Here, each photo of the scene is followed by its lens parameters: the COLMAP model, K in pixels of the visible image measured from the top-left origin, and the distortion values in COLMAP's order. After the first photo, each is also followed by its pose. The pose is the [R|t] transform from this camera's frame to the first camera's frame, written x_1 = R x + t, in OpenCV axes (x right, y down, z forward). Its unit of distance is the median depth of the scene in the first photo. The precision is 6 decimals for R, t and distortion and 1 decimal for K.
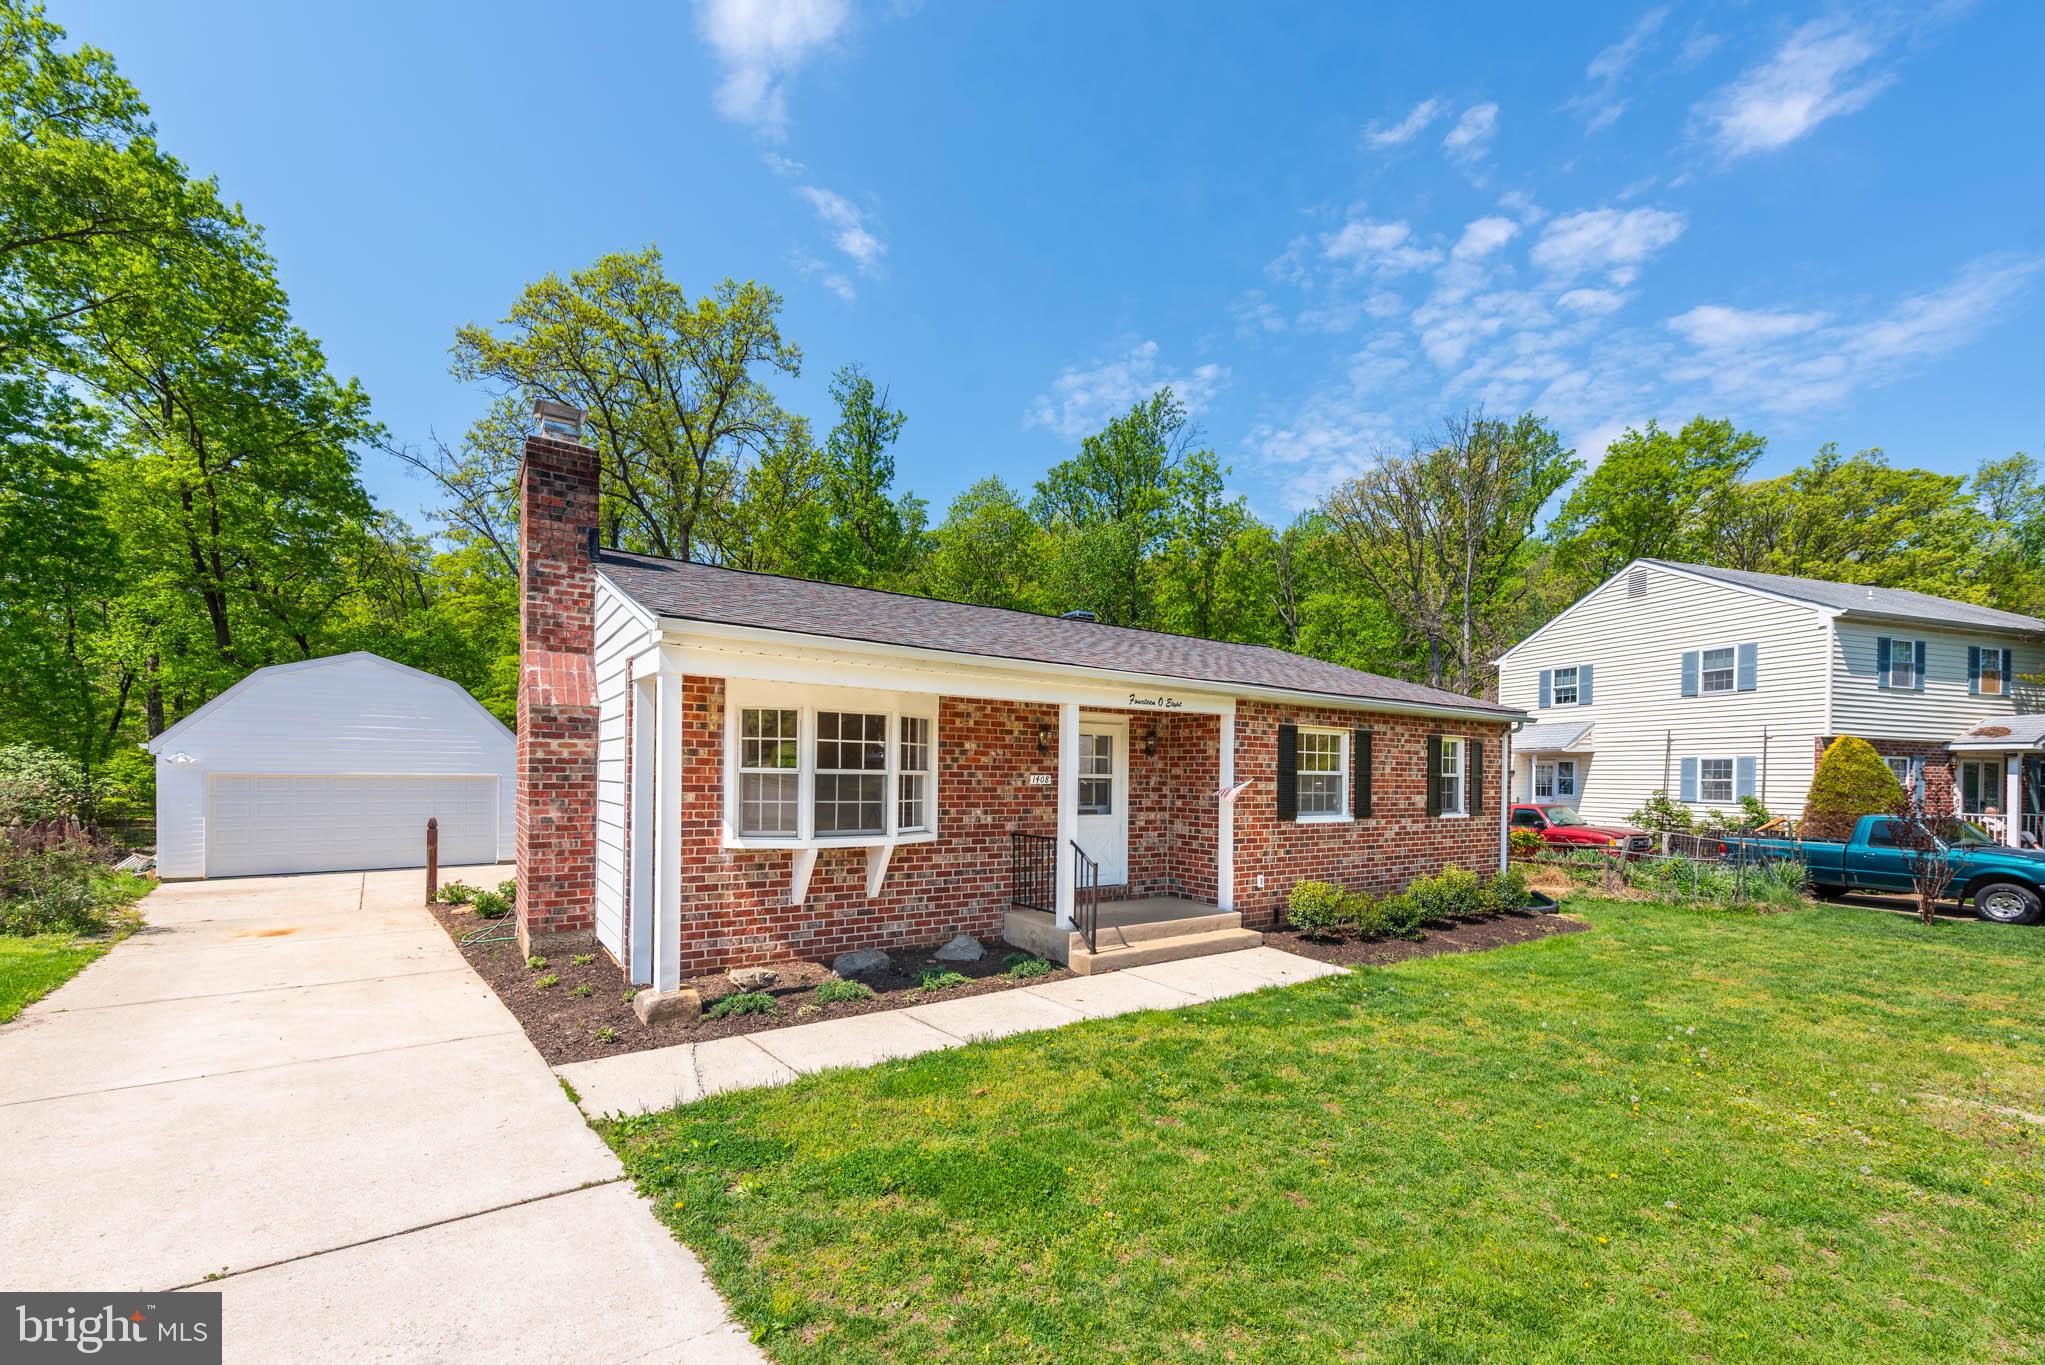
lens RADIAL K [[716.6, 0, 1010.8], [0, 716.6, 761.6], [0, 0, 1]] dist [0.008448, -0.000359]
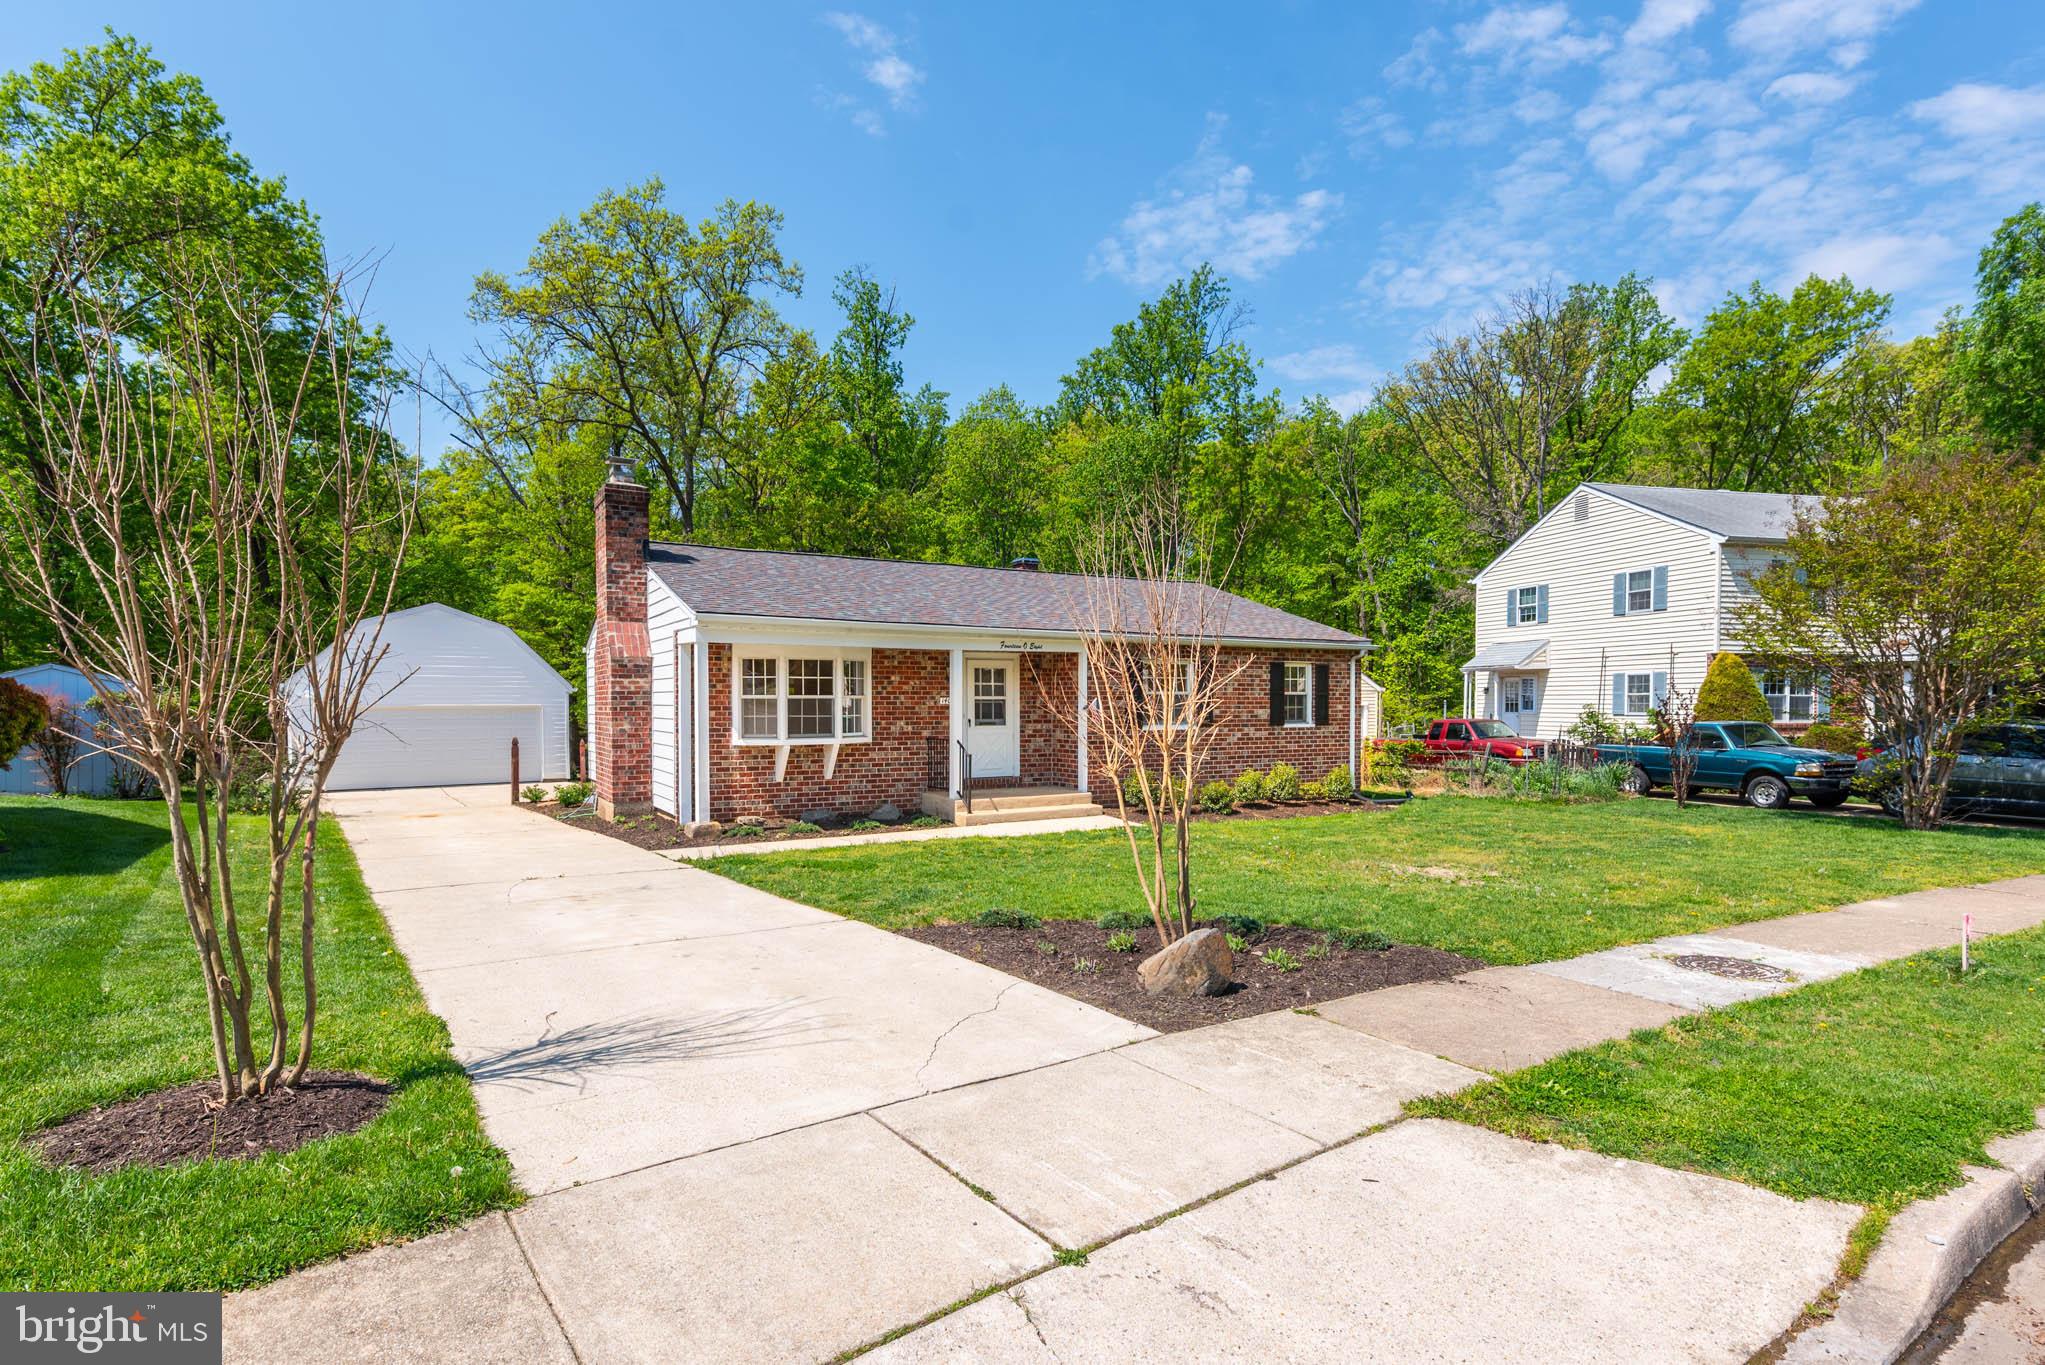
lens RADIAL K [[825.2, 0, 997.0], [0, 825.2, 684.9], [0, 0, 1]] dist [0.013114, -0.003941]
pose [[0.997477, -0.015355, -0.069310, 0.238543], [0.015360, 0.999882, -0.000457, -0.003848], [0.069309, -0.000609, 0.997595, -0.597913]]
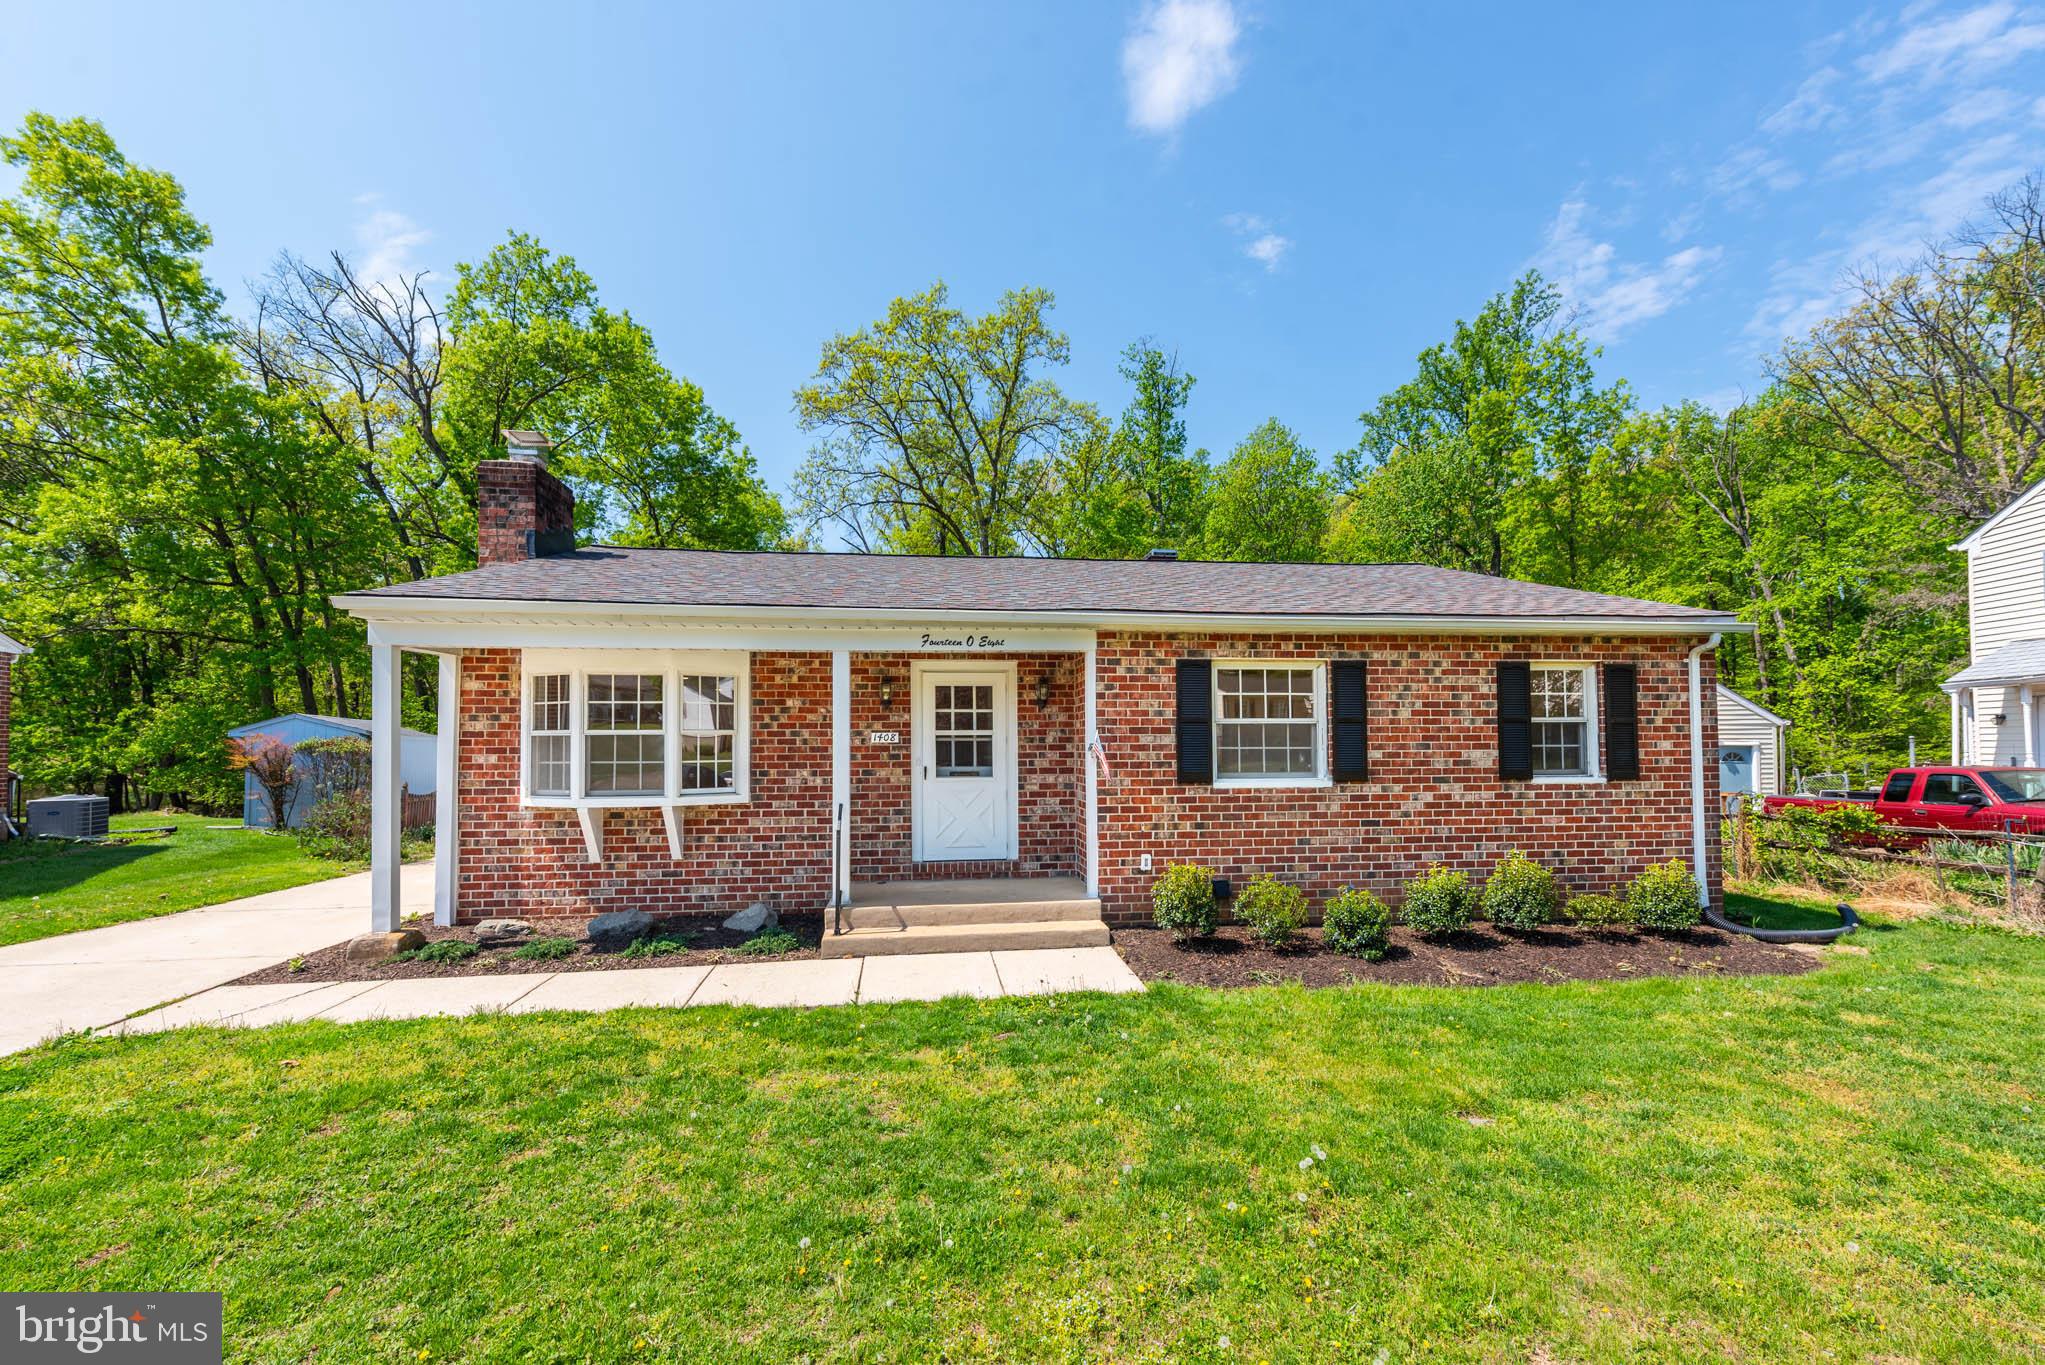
lens RADIAL K [[724.9, 0, 1060.3], [0, 724.9, 712.7], [0, 0, 1]] dist [0.012008, -0.002902]
pose [[0.912834, -0.038095, -0.406551, 0.579742], [0.026784, 0.999080, -0.033480, 0.028613], [0.407452, 0.019673, 0.913014, 0.239974]]
